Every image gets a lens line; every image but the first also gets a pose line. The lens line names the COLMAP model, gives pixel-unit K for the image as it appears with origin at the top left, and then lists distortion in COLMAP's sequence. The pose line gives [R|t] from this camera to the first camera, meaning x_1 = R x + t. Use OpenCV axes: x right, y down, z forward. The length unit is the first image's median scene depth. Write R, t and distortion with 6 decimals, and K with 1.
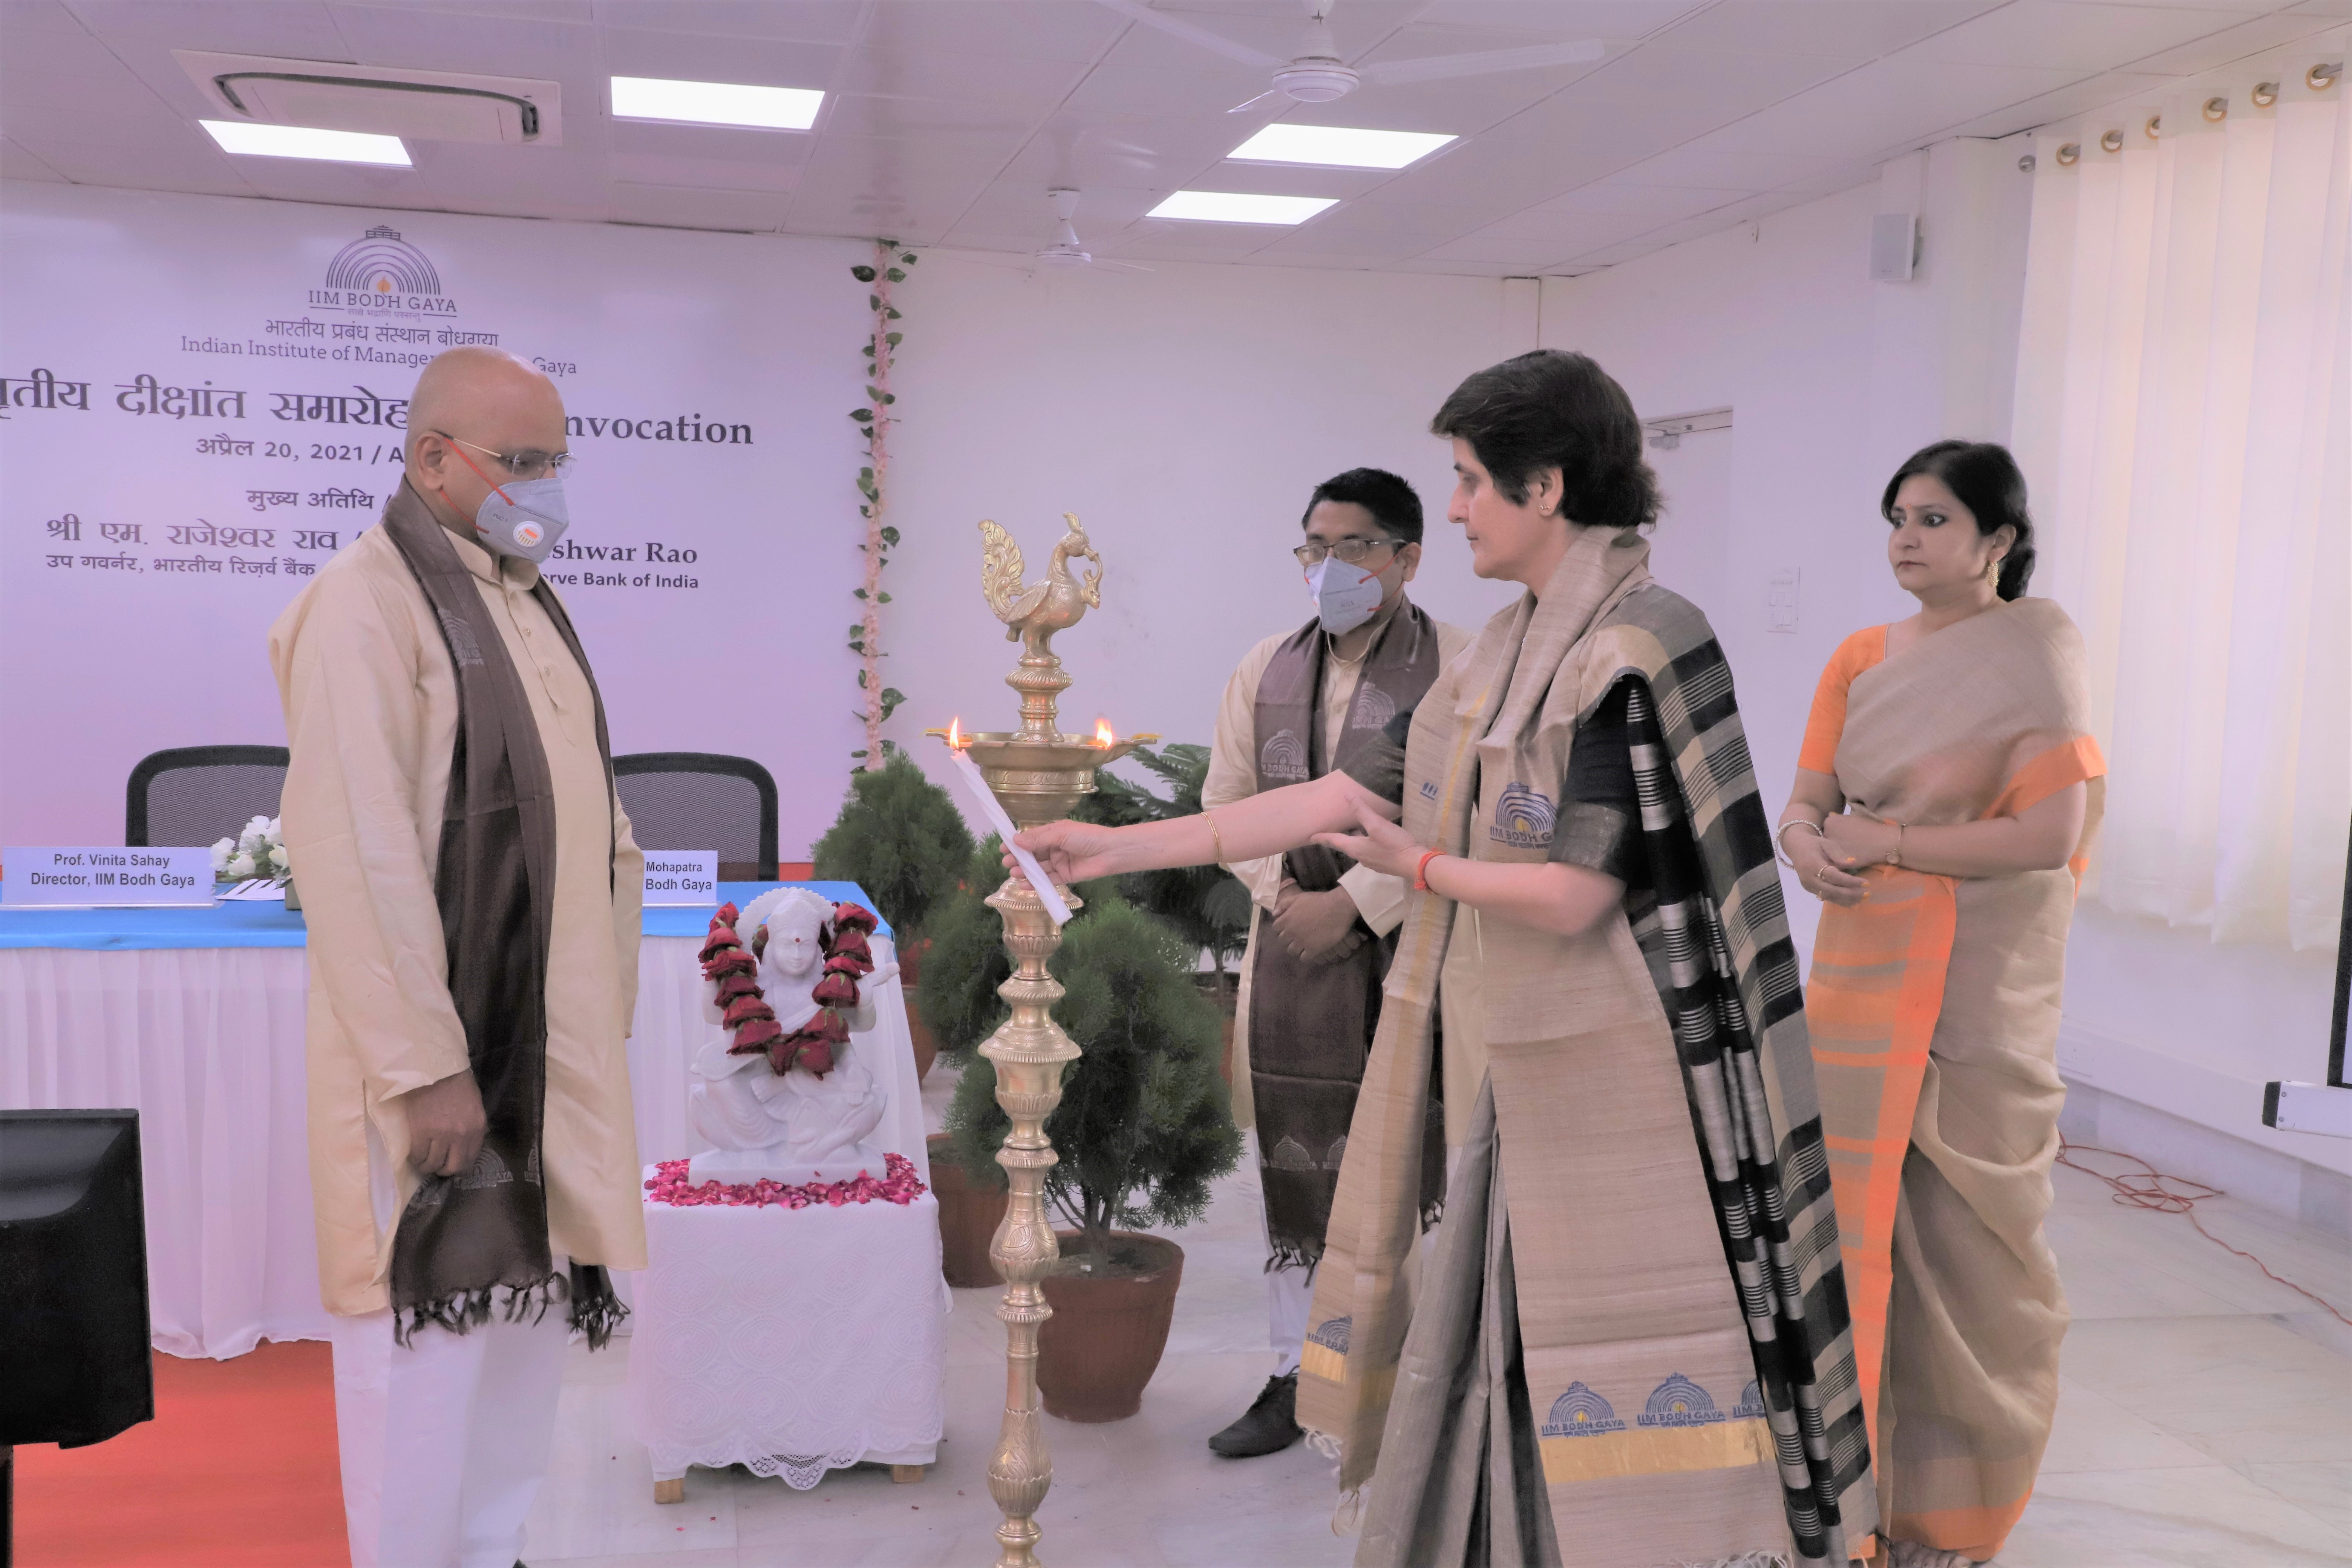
lens RADIAL K [[2432.0, 0, 1185.5], [0, 2432.0, 799.5], [0, 0, 1]] dist [0.073630, 0.055748]
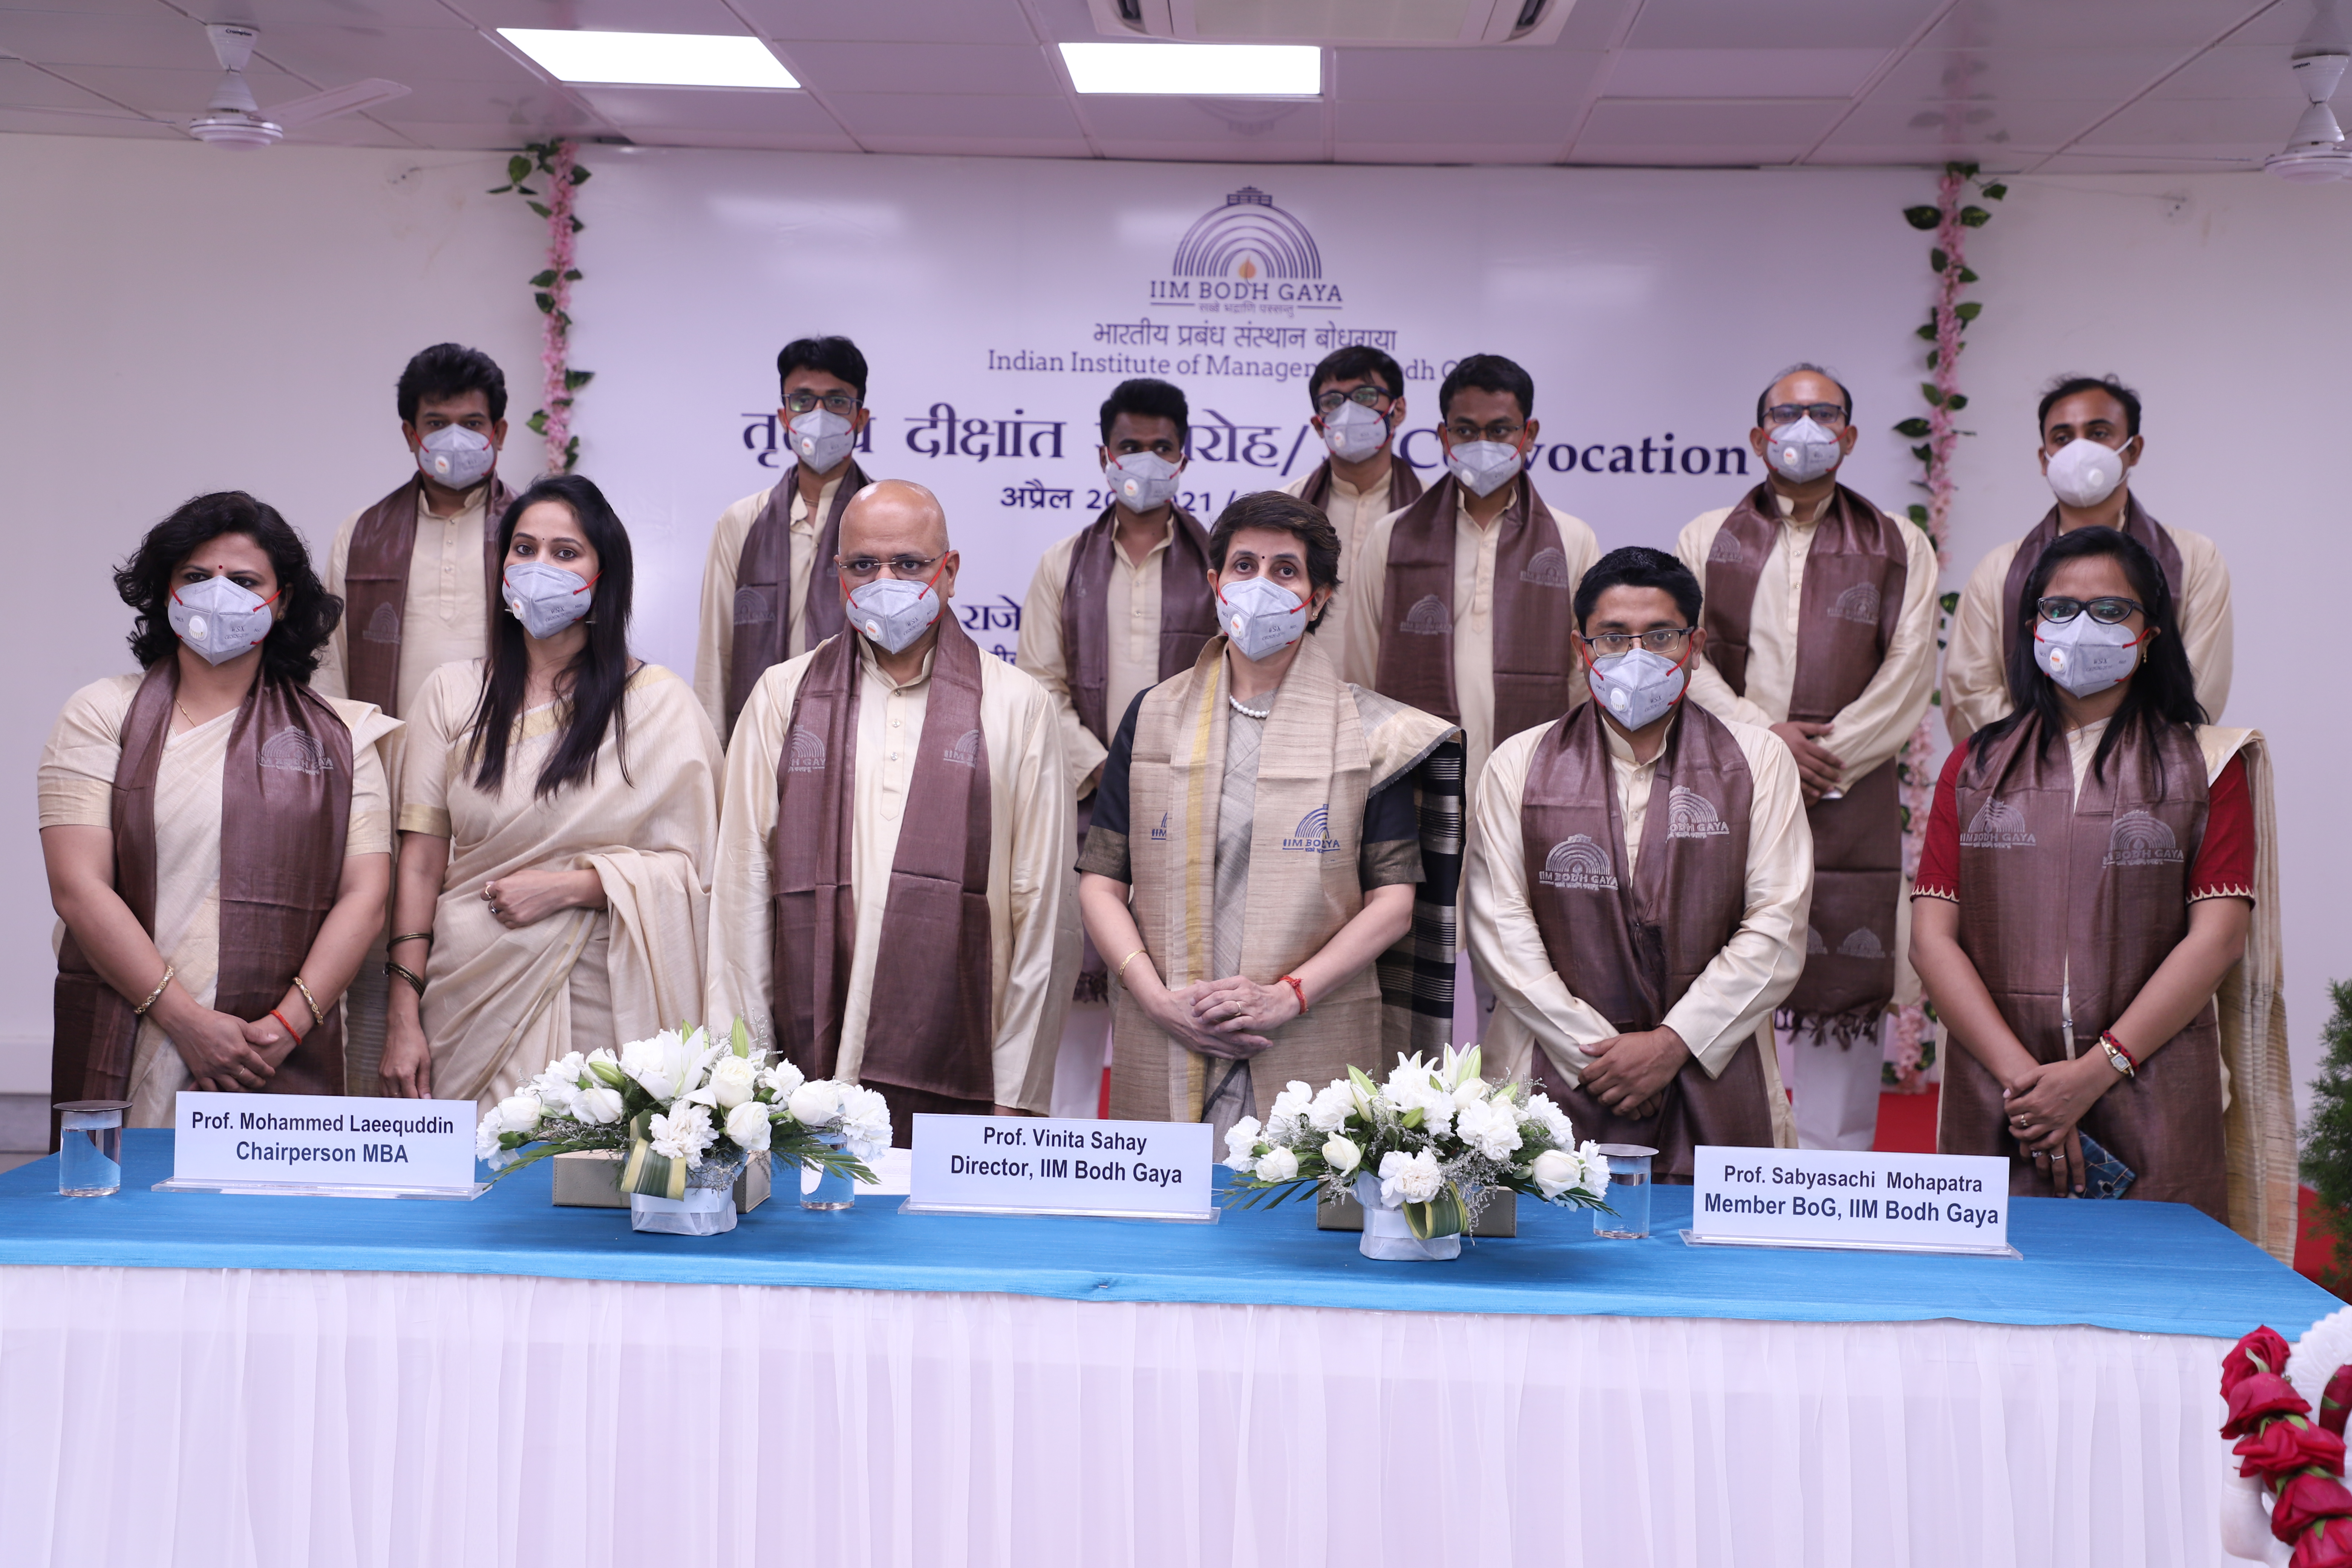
lens RADIAL K [[3121.9, 0, 1169.7], [0, 3121.9, 786.6], [0, 0, 1]] dist [0.177372, 0.062449]
pose [[0.963806, 0.008703, -0.266463, -0.101815], [-0.021360, 0.998775, -0.044639, -0.016251], [0.265748, 0.048715, 0.962811, 0.117754]]
